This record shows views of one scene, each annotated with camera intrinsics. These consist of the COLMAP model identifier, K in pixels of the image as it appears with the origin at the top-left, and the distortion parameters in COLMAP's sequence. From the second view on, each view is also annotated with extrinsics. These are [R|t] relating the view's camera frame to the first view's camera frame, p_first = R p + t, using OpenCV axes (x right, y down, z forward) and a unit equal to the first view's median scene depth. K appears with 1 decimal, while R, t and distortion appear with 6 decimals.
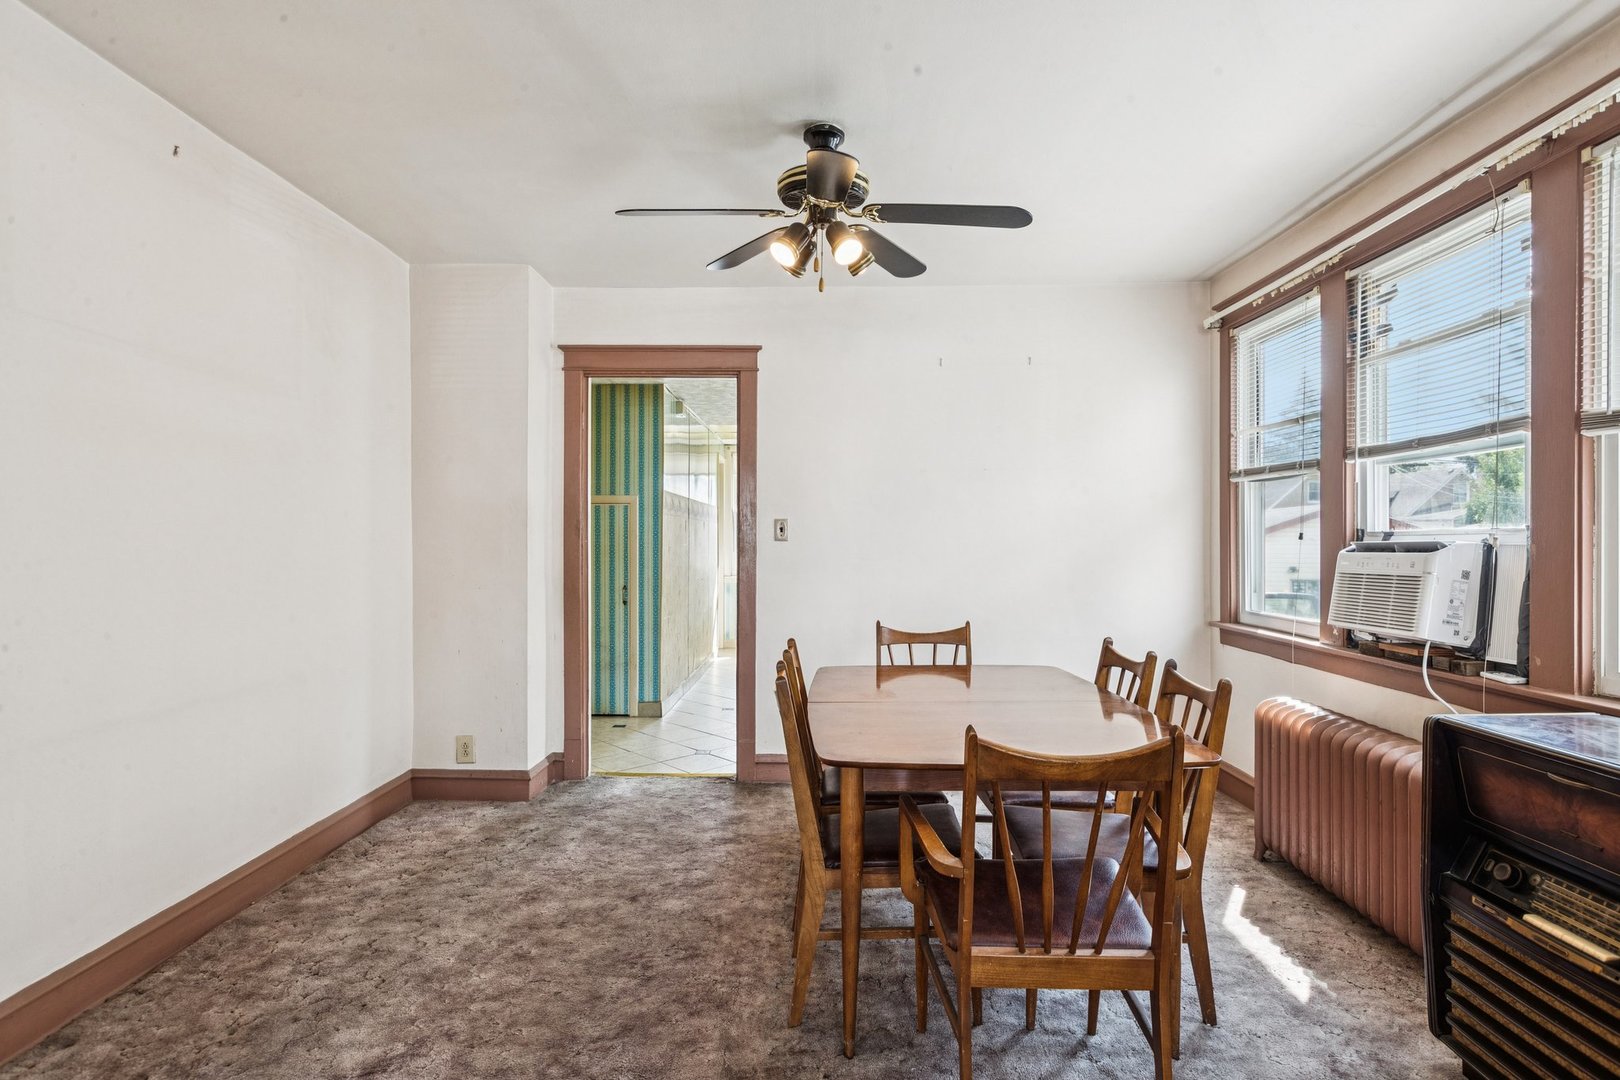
lens RADIAL K [[853.9, 0, 808.0], [0, 853.9, 540.0], [0, 0, 1]] dist [-0.000817, 0.000107]
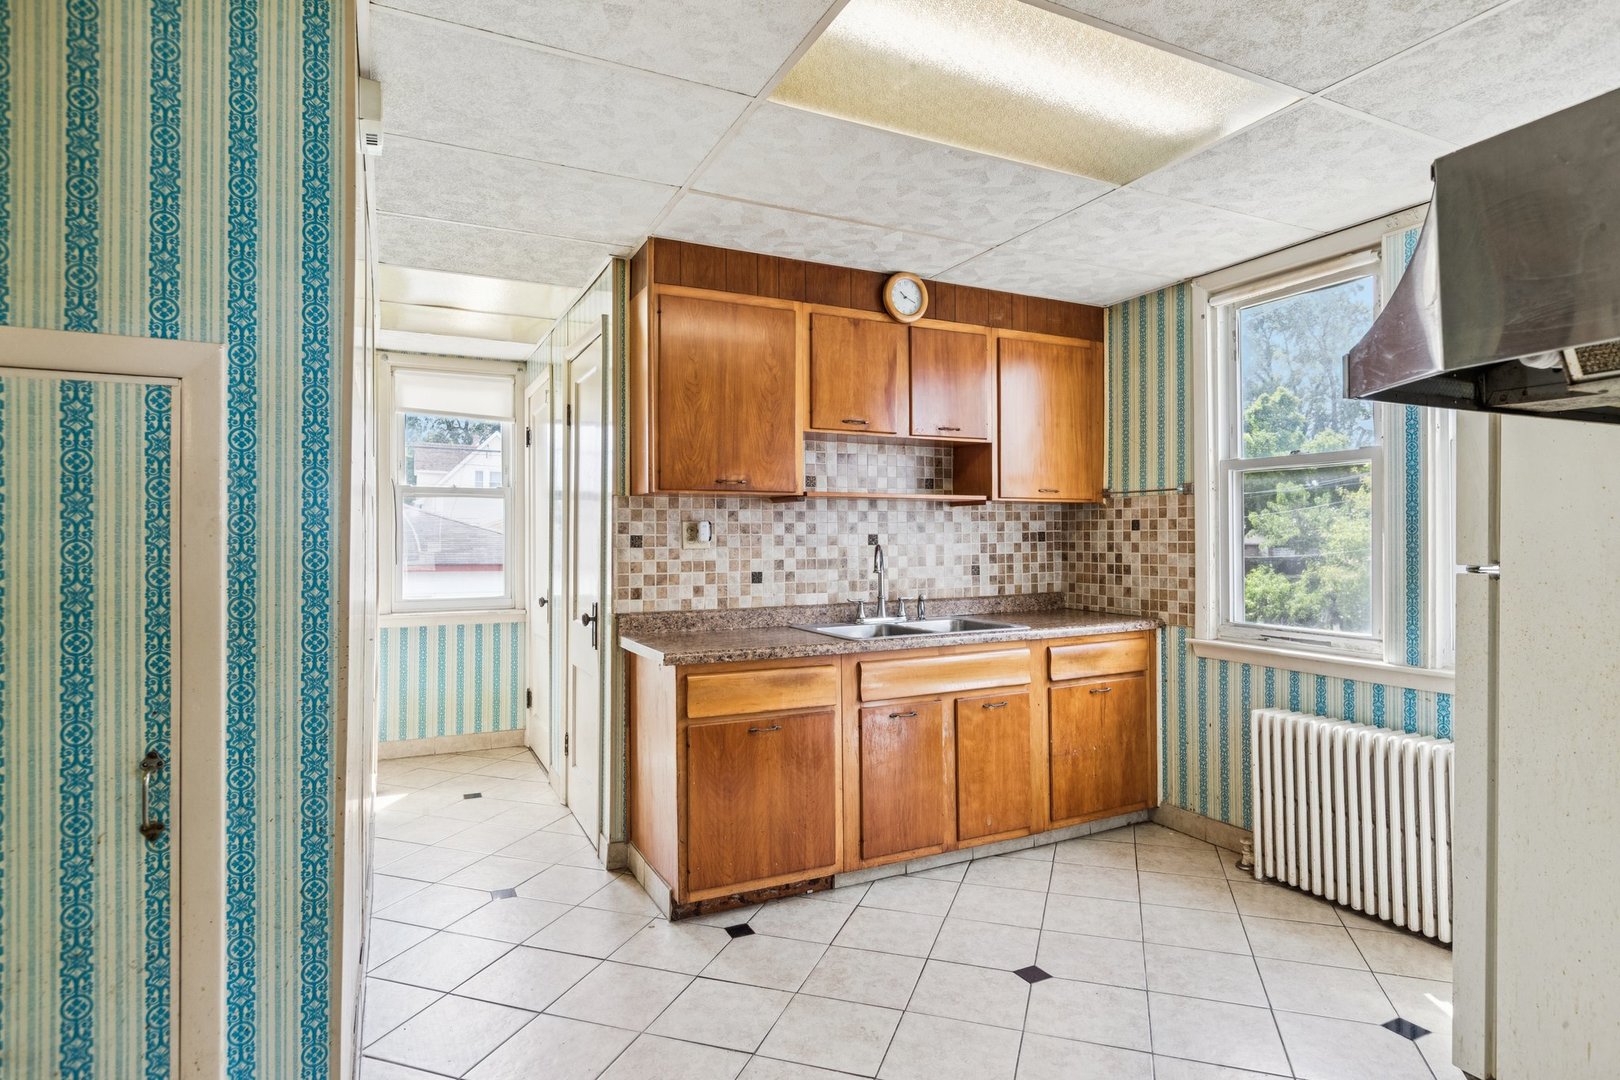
lens RADIAL K [[853.9, 0, 811.2], [0, 853.9, 536.1], [0, 0, 1]] dist [-0.000817, 0.000107]
pose [[0.894415, 0.000666, 0.447238, -0.161286], [0.002547, 0.999975, -0.006584, 0.000332], [-0.447231, 0.007028, 0.894391, 0.729382]]
